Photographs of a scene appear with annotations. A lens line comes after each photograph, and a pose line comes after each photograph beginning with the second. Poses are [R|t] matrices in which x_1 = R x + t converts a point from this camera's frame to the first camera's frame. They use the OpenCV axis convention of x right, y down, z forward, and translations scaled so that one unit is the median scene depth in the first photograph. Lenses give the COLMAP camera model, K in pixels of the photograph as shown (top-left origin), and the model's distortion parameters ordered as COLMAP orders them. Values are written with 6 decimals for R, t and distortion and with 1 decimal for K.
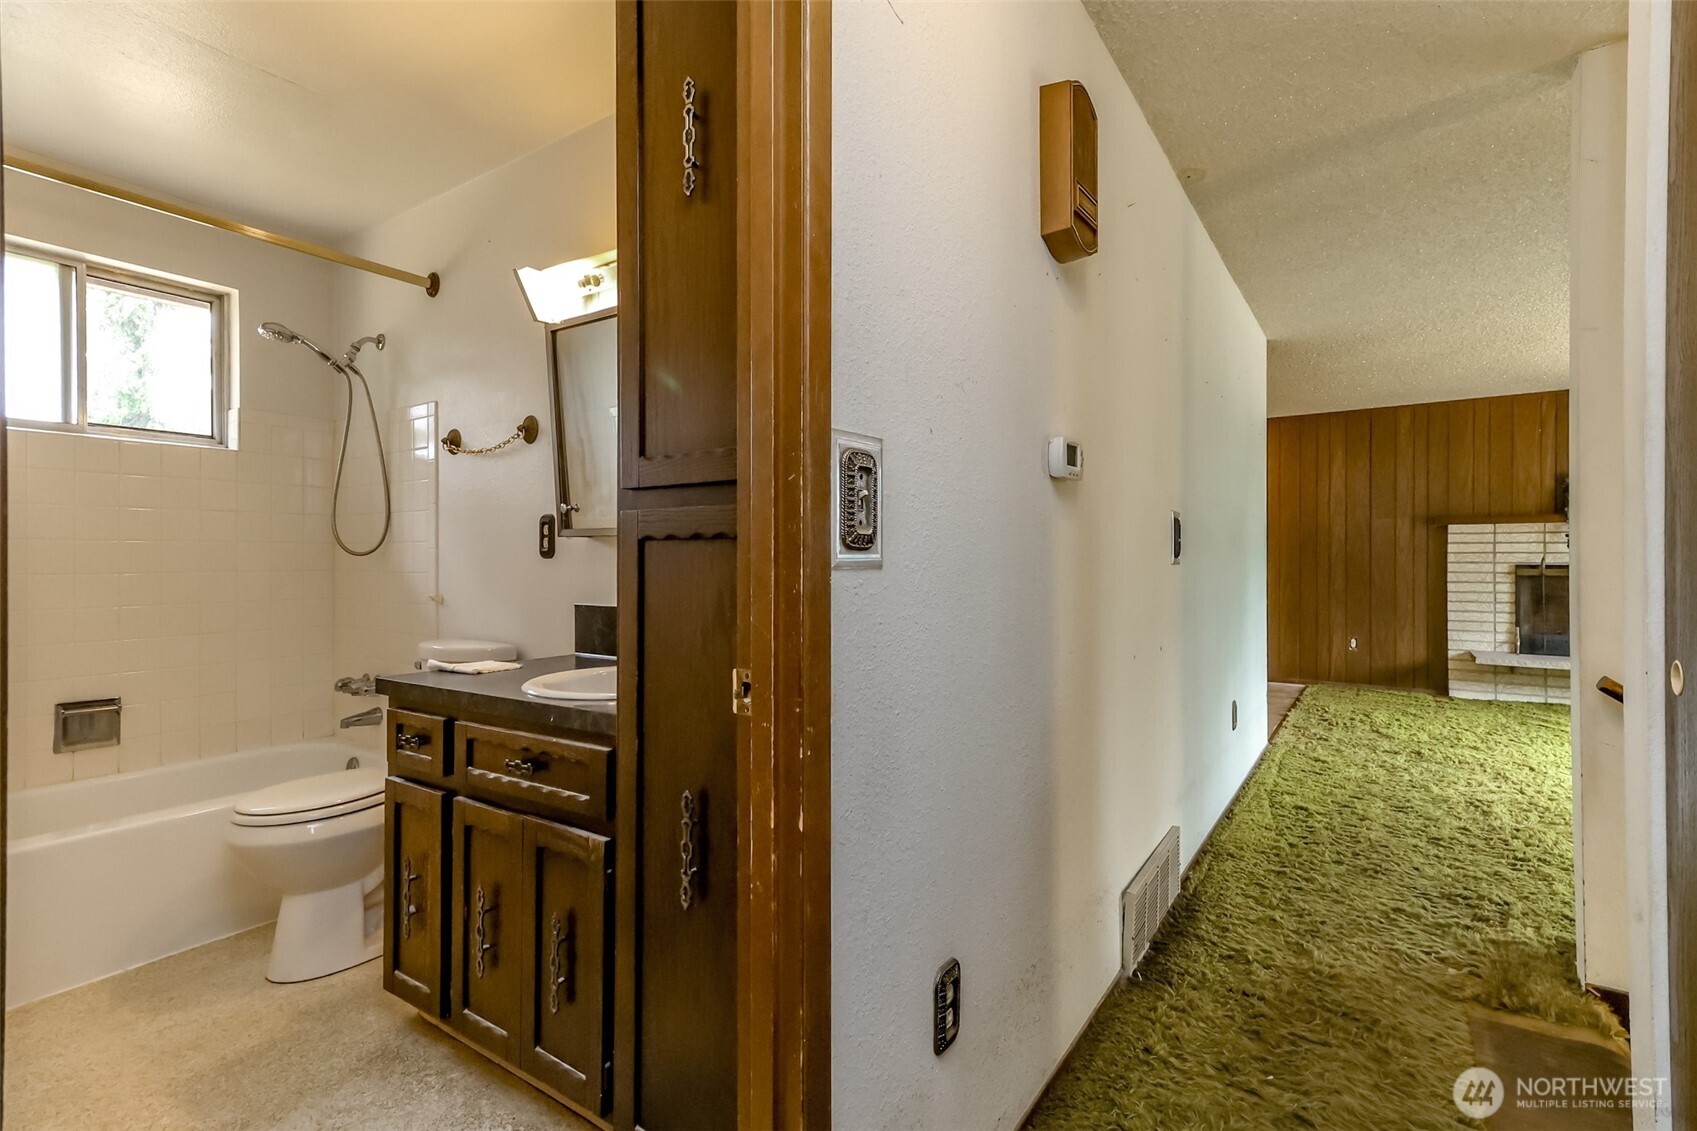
lens RADIAL K [[775.1, 0, 853.0], [0, 775.1, 557.6], [0, 0, 1]] dist [0.010205, -0.000086]
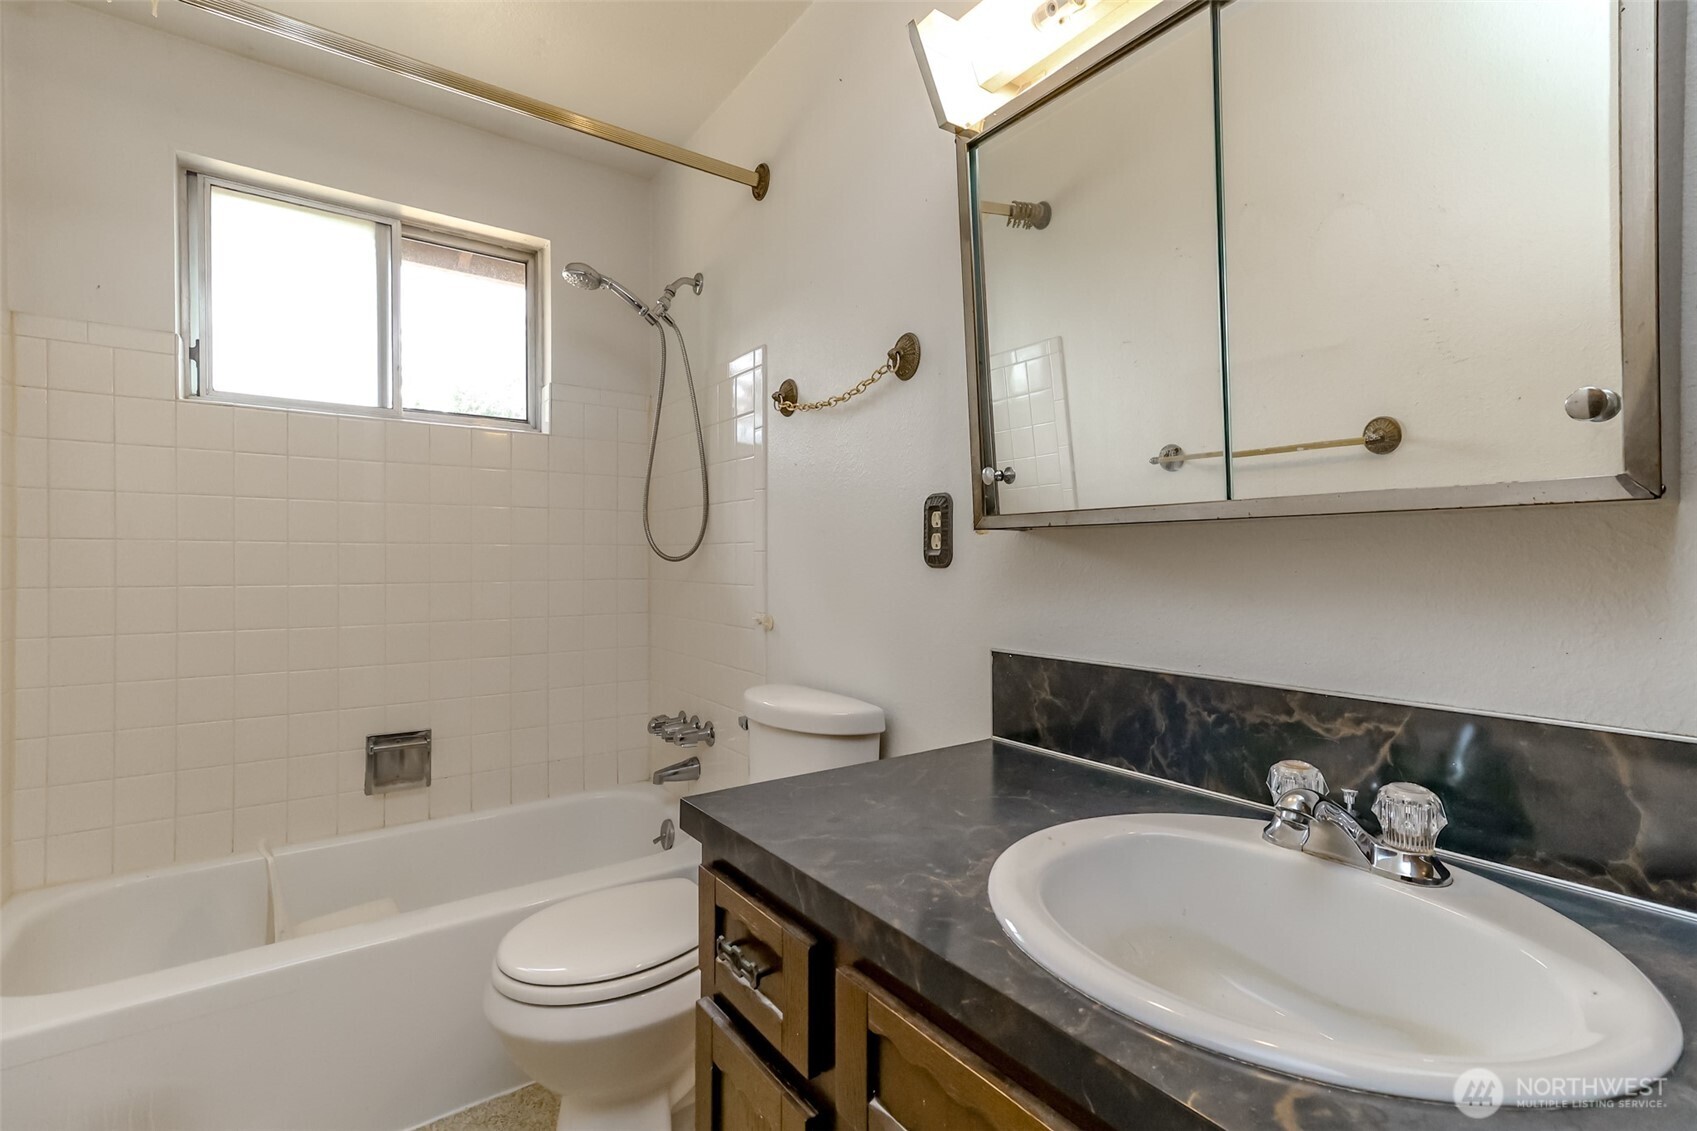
lens RADIAL K [[751.1, 0, 847.7], [0, 751.1, 560.1], [0, 0, 1]] dist [0.013026, -0.000013]
pose [[0.936437, 0.000407, -0.350834, -0.231888], [-0.000379, 1.000000, 0.000149, -0.004520], [0.350834, -0.000006, 0.936438, 0.397206]]
